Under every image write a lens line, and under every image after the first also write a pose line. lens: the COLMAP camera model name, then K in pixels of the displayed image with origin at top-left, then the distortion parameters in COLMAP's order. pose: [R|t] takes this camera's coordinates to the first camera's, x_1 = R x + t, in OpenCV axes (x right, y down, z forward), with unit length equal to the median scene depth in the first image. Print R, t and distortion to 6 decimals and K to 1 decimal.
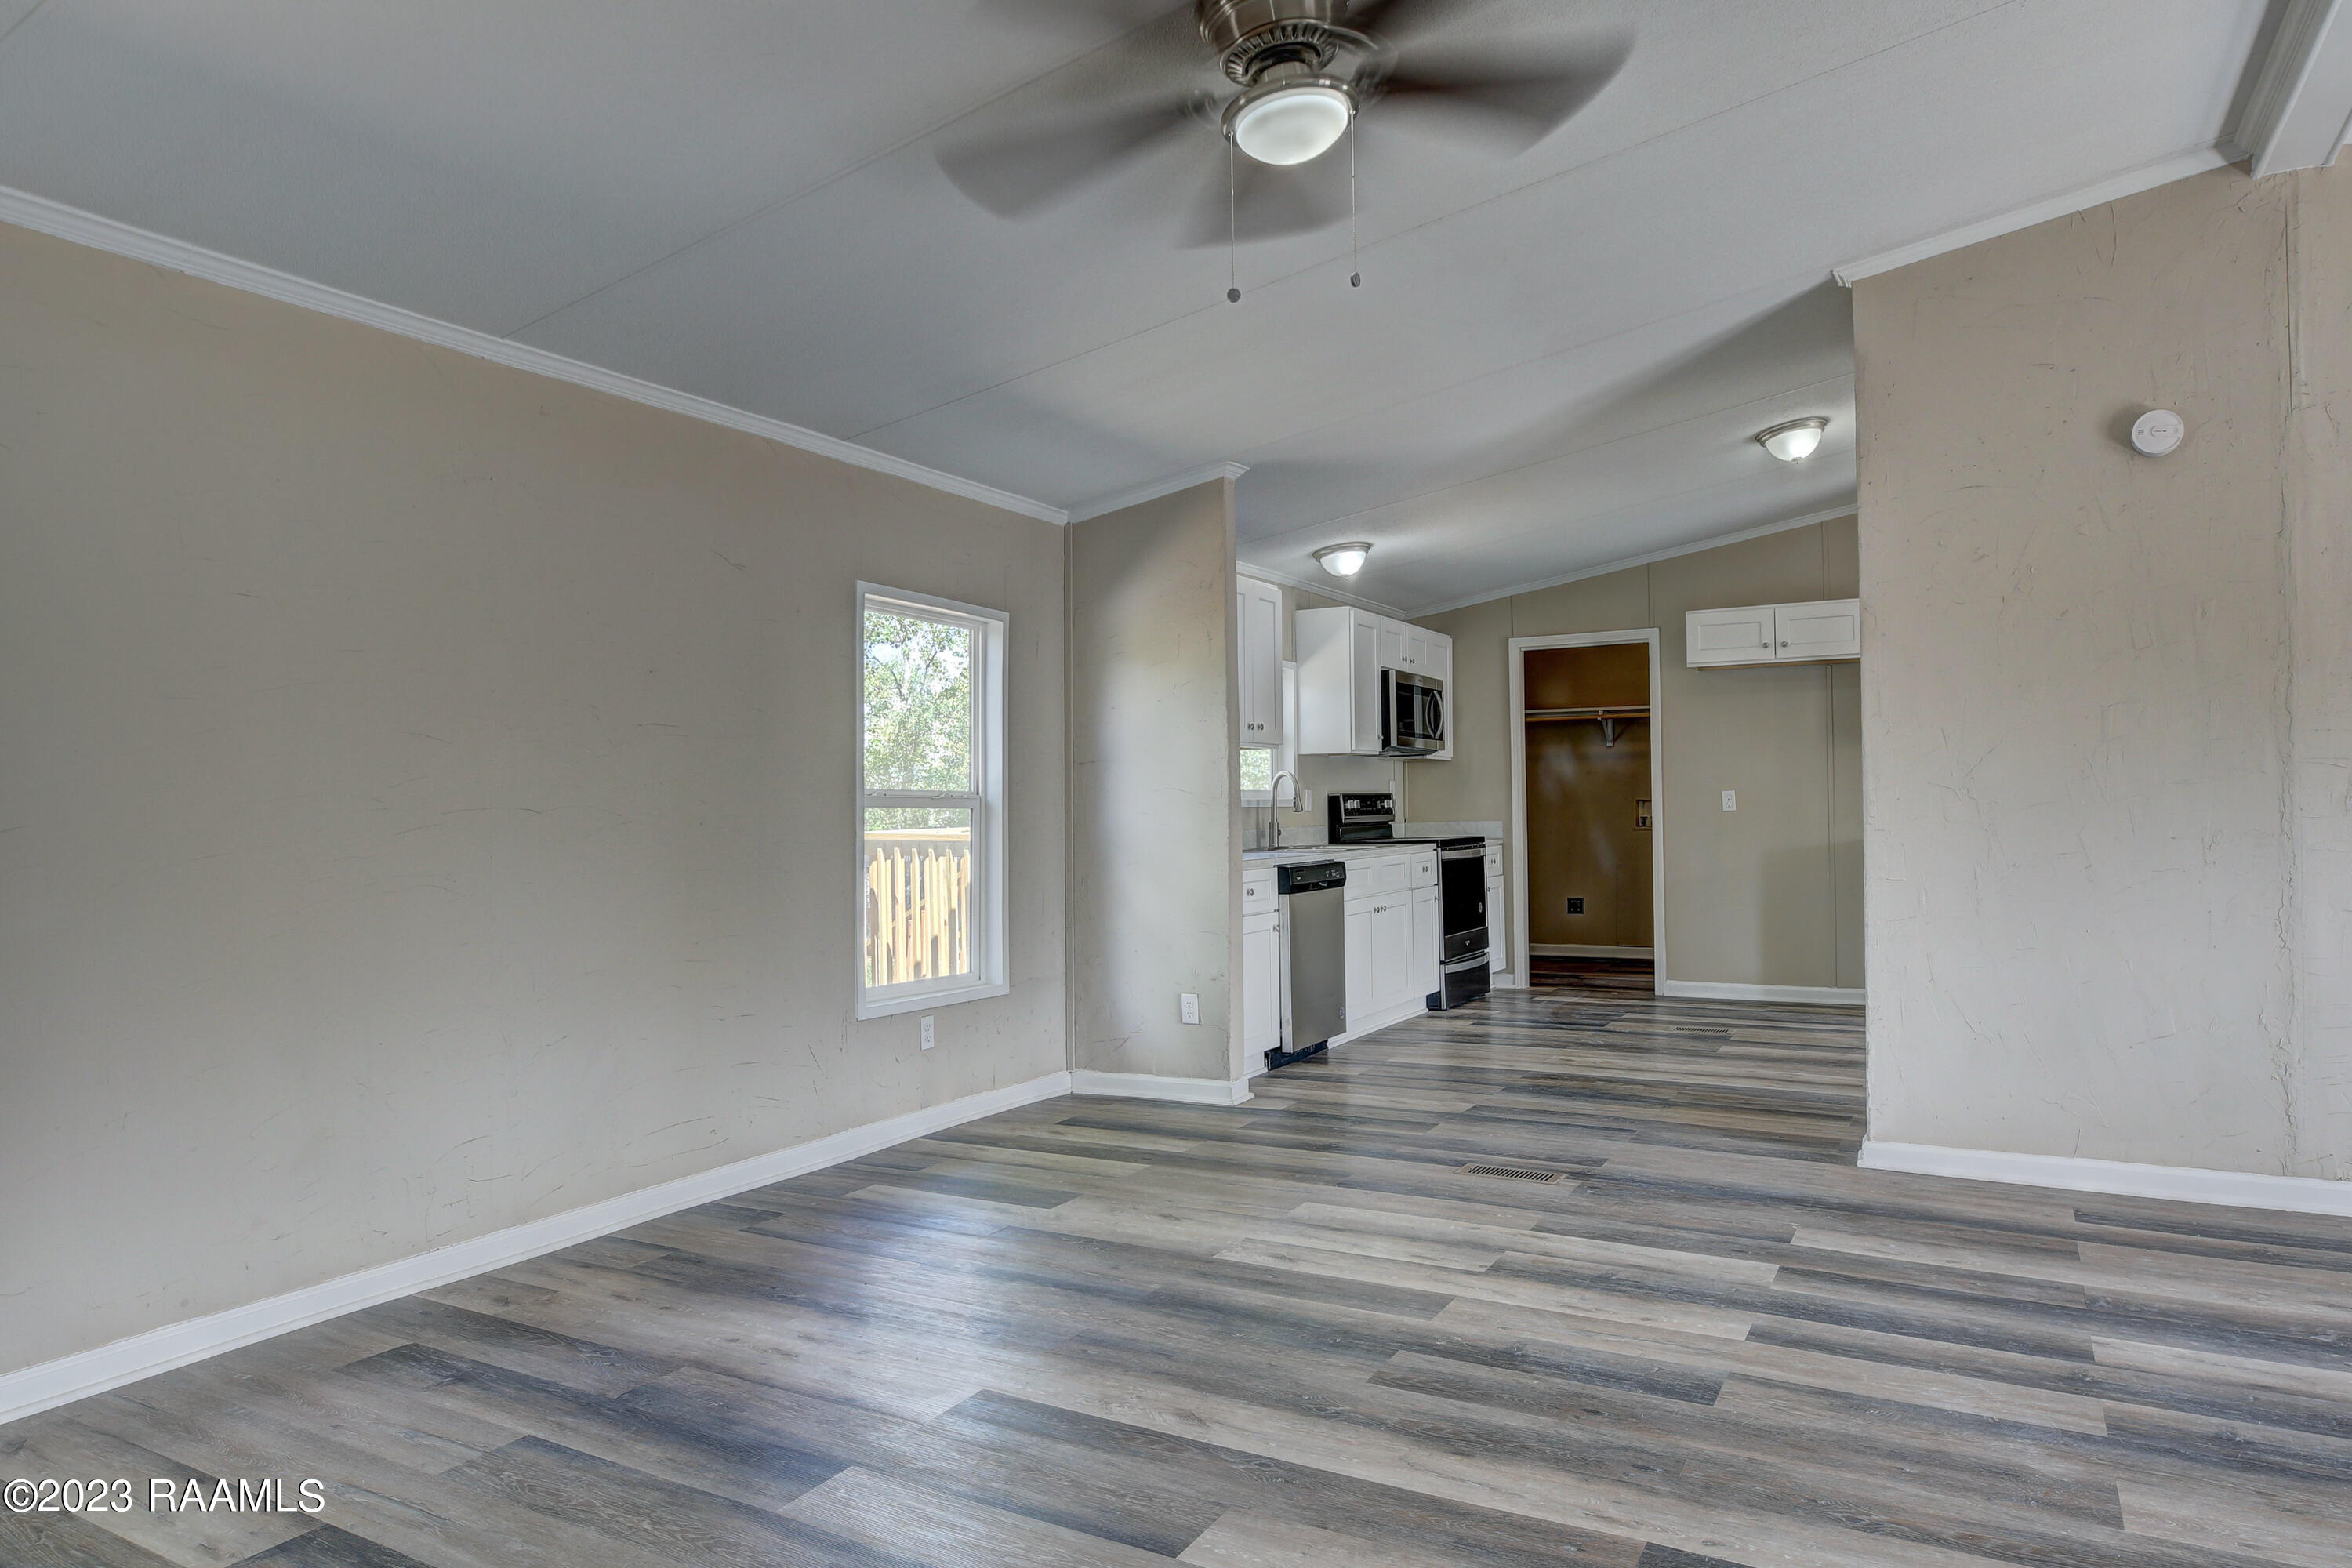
lens RADIAL K [[1451.8, 0, 1173.3], [0, 1451.8, 815.3], [0, 0, 1]] dist [-0.031236, 0.006968]
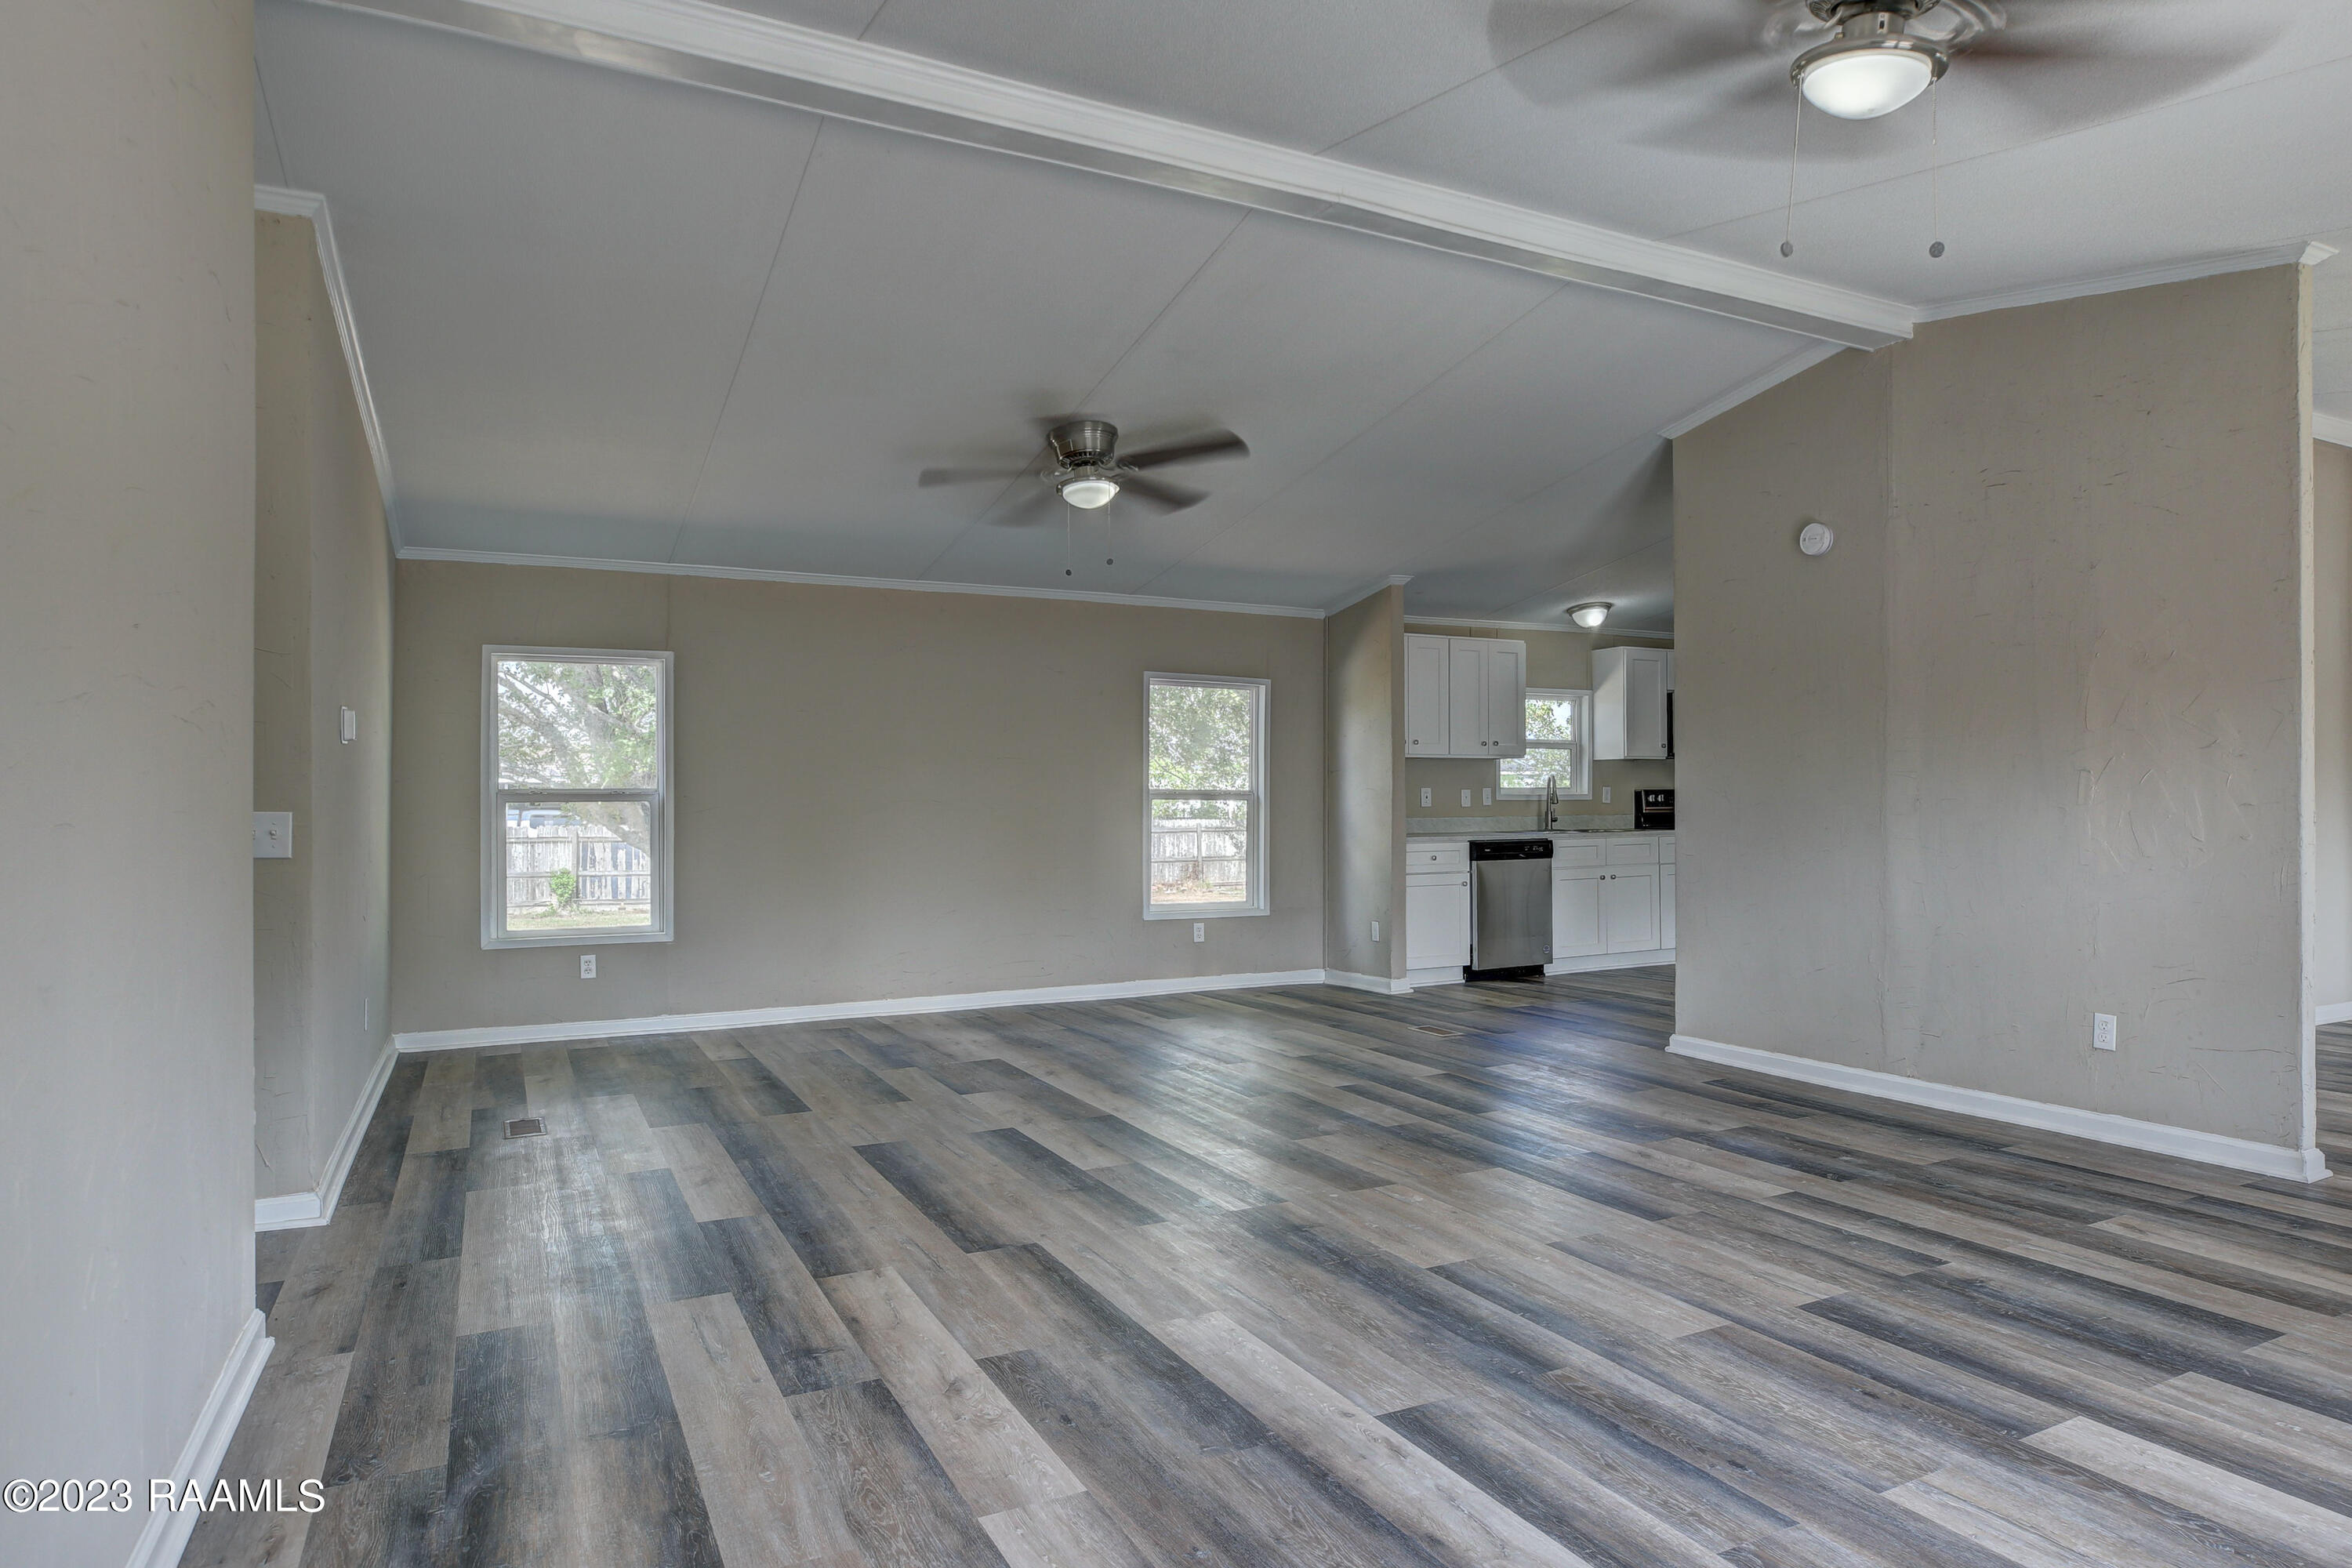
lens RADIAL K [[1381.1, 0, 1240.3], [0, 1381.1, 816.5], [0, 0, 1]] dist [-0.026360, 0.000794]
pose [[0.847451, 0.010884, -0.530761, 0.646902], [-0.005361, 0.999914, 0.011944, -0.005092], [0.530846, -0.007277, 0.847437, -0.307765]]
